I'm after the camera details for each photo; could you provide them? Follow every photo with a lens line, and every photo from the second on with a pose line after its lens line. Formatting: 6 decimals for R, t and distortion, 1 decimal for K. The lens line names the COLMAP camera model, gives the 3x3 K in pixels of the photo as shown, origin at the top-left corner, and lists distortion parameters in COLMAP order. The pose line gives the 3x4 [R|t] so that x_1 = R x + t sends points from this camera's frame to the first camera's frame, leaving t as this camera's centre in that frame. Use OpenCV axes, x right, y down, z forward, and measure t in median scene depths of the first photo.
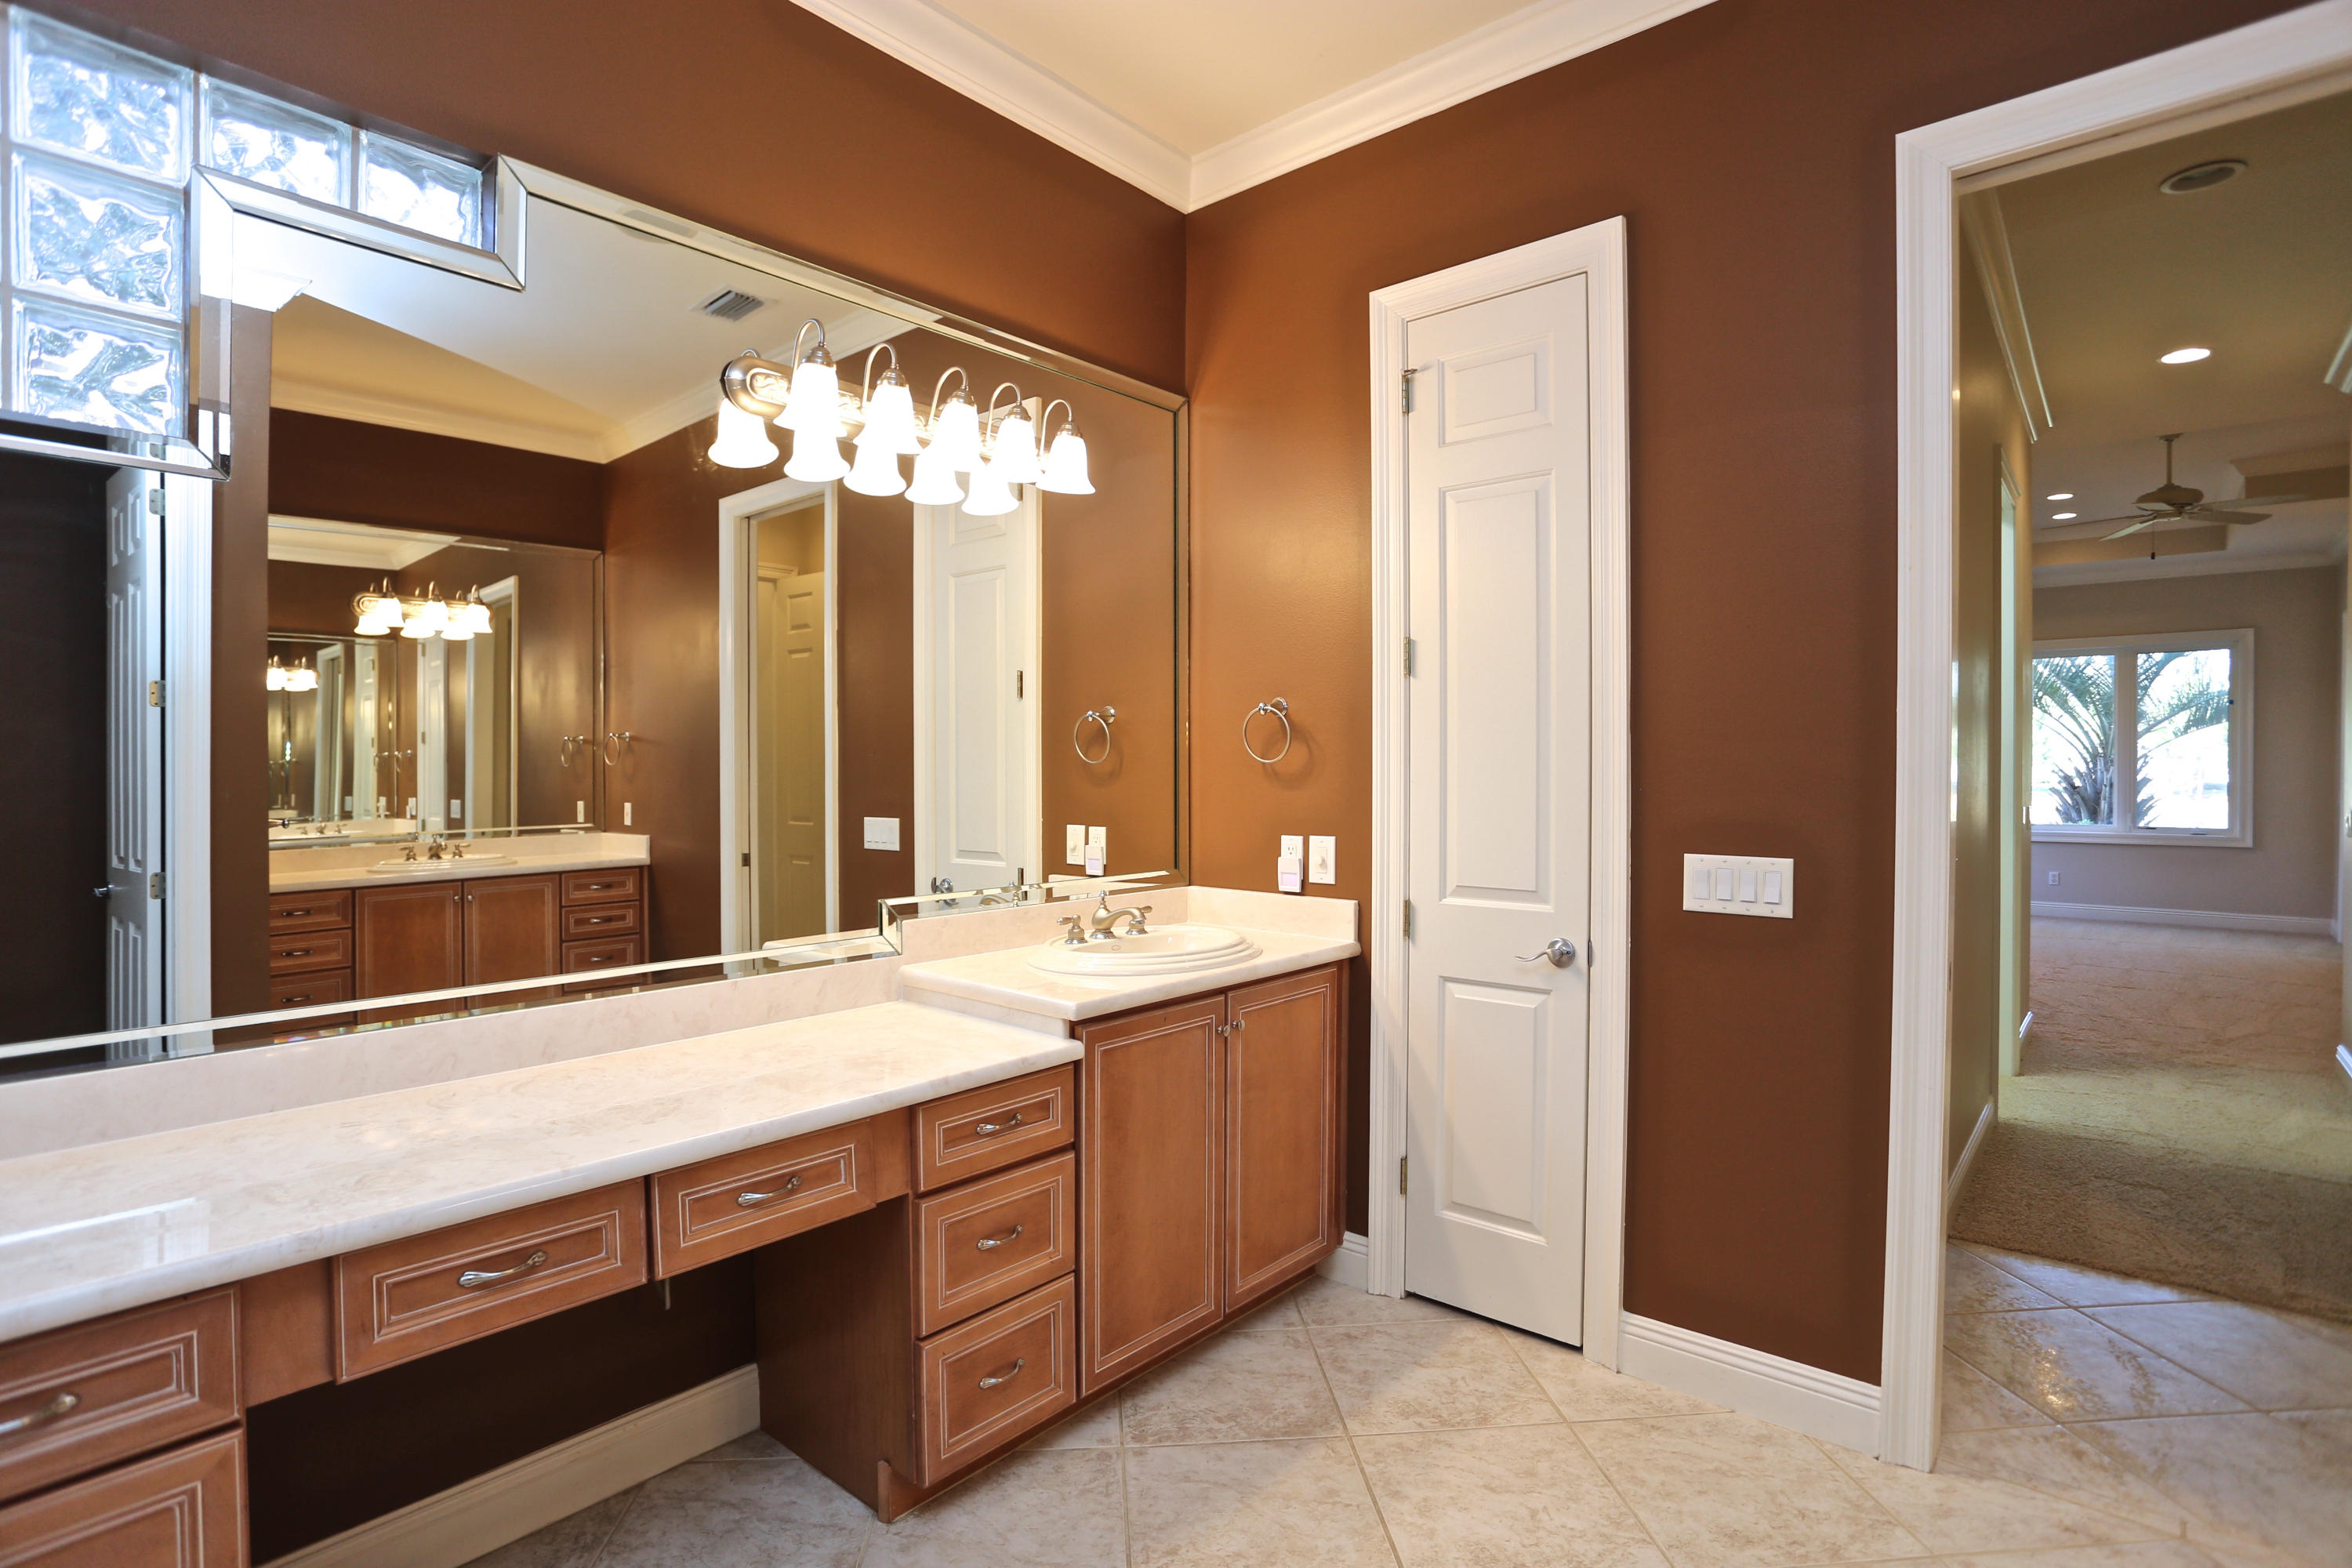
lens RADIAL K [[1148.0, 0, 1182.5], [0, 1148.0, 785.6], [0, 0, 1]] dist [-0.052058, 0.008310]
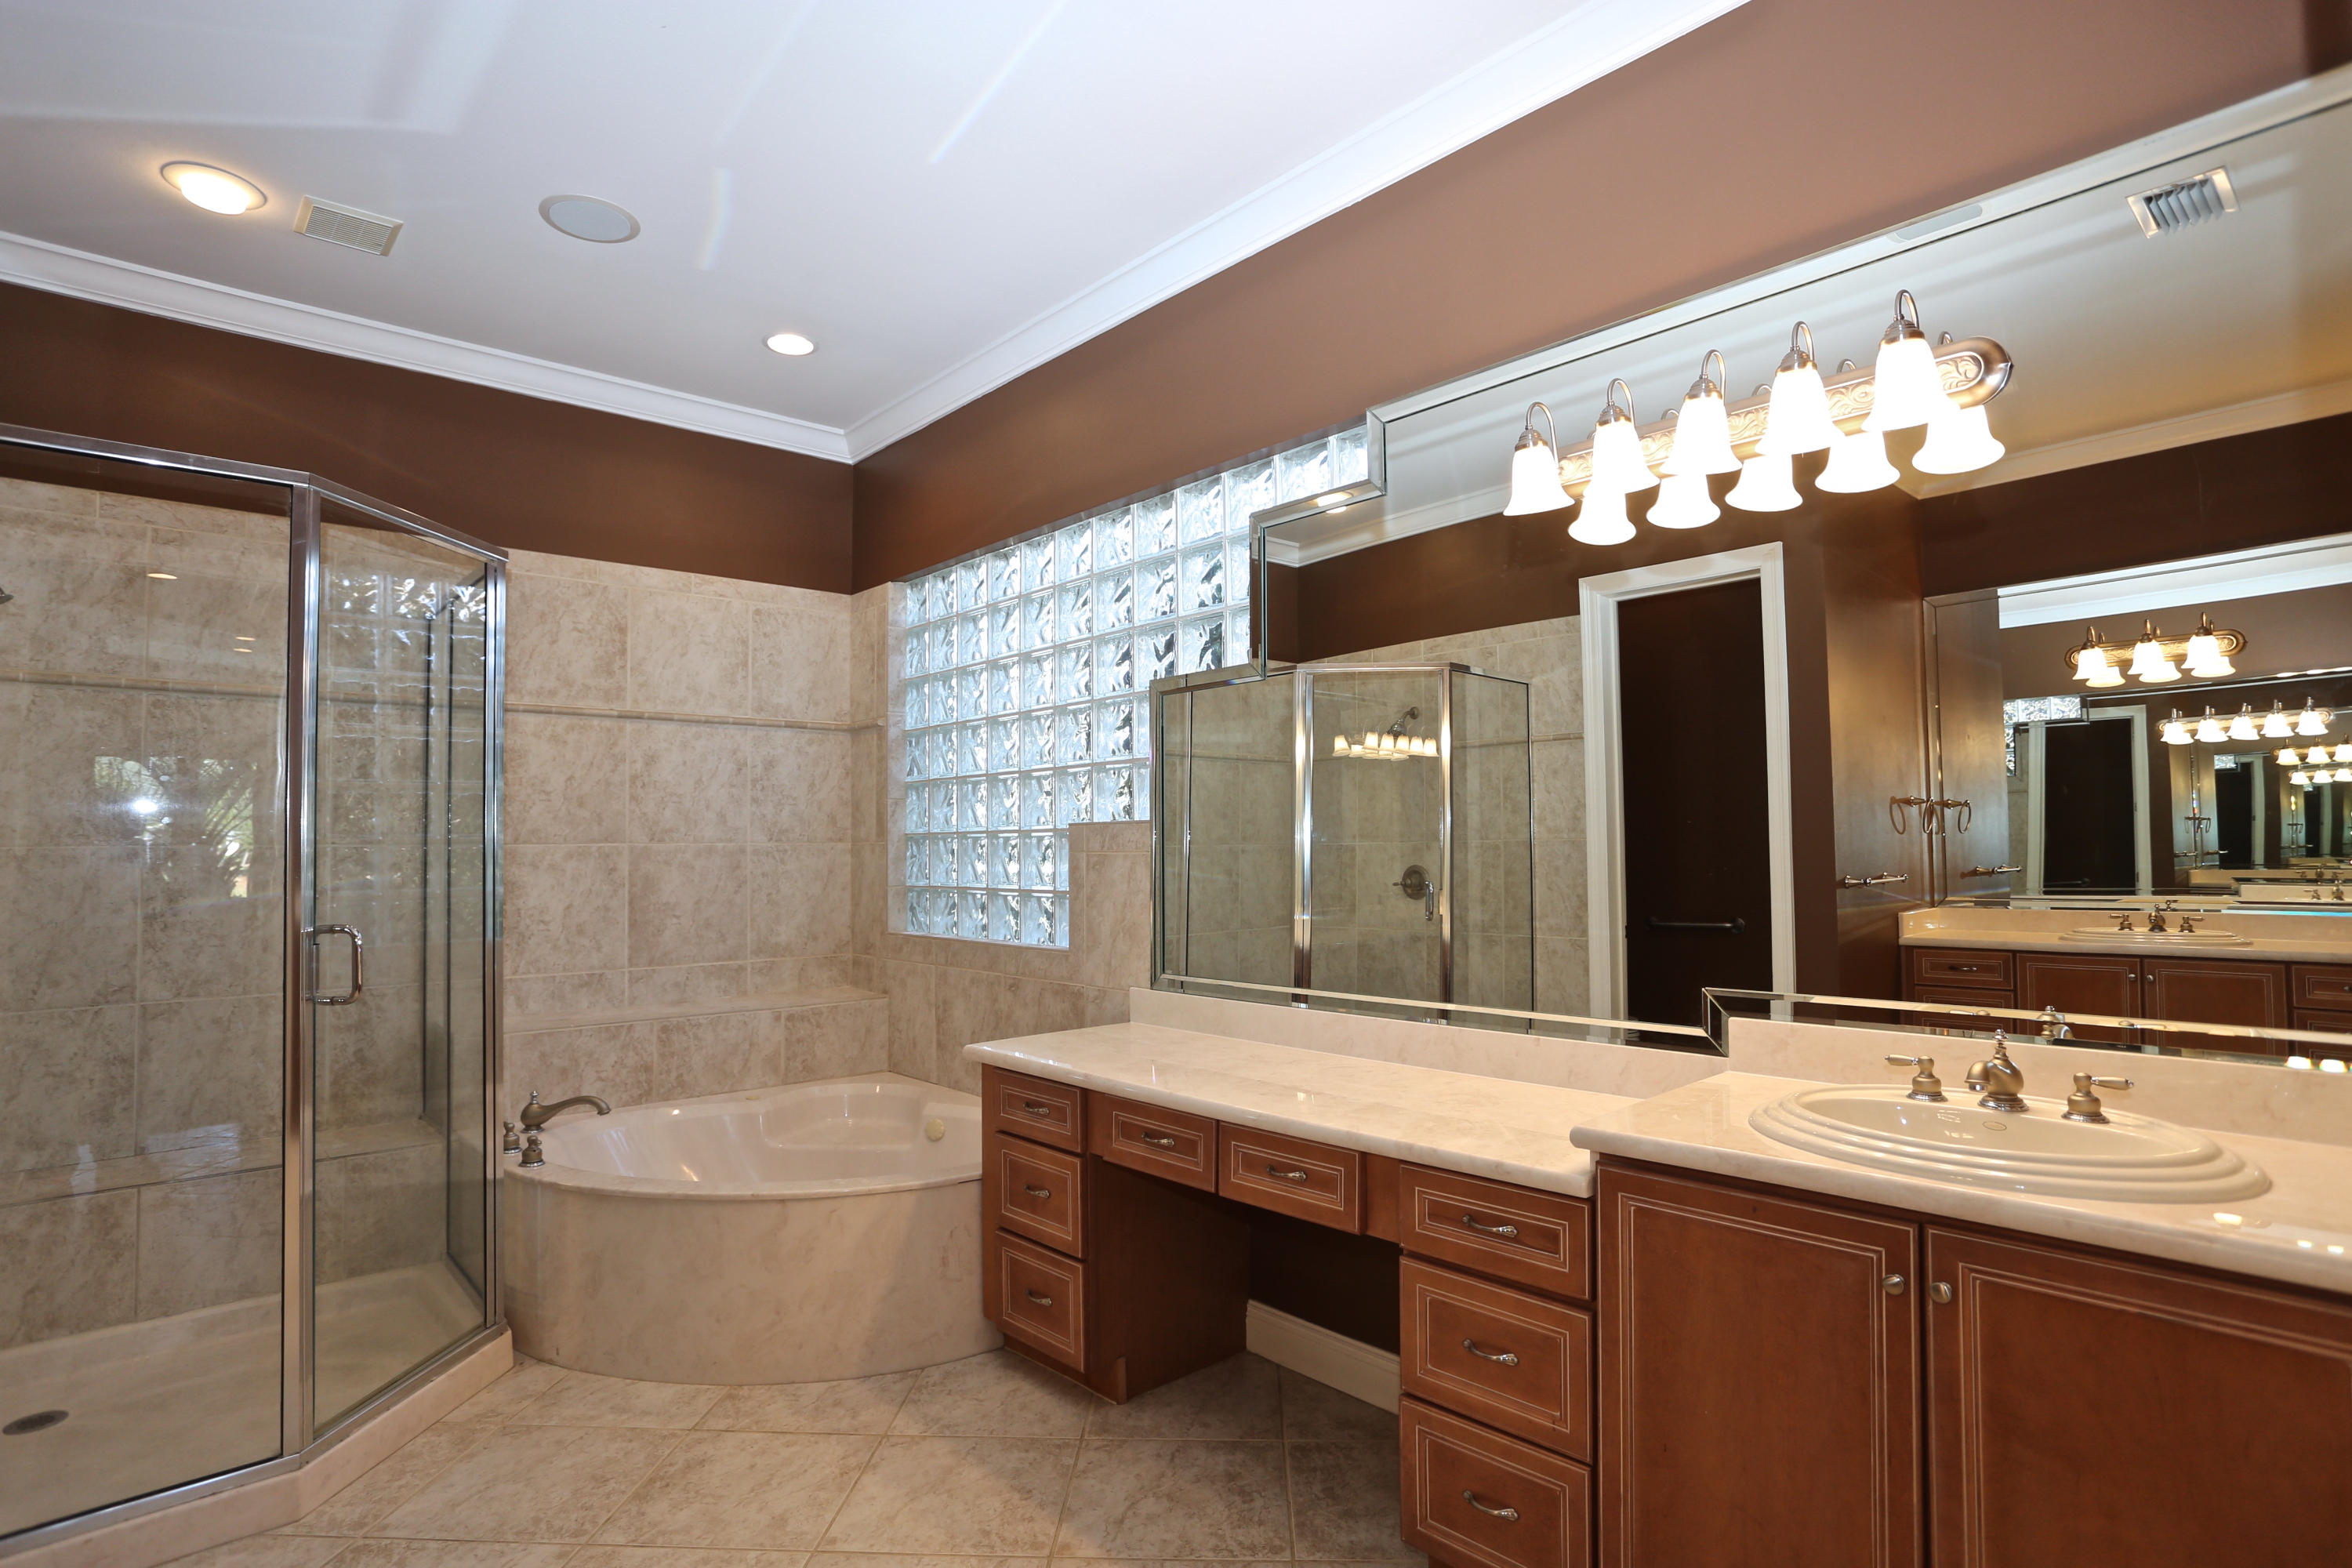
lens RADIAL K [[1148.0, 0, 1182.6], [0, 1148.0, 790.1], [0, 0, 1]] dist [-0.052058, 0.008310]
pose [[-0.103503, -0.046348, -0.993549, 0.812164], [-0.002182, 0.998922, -0.046371, -0.012010], [0.994627, -0.002631, -0.103492, 0.873508]]
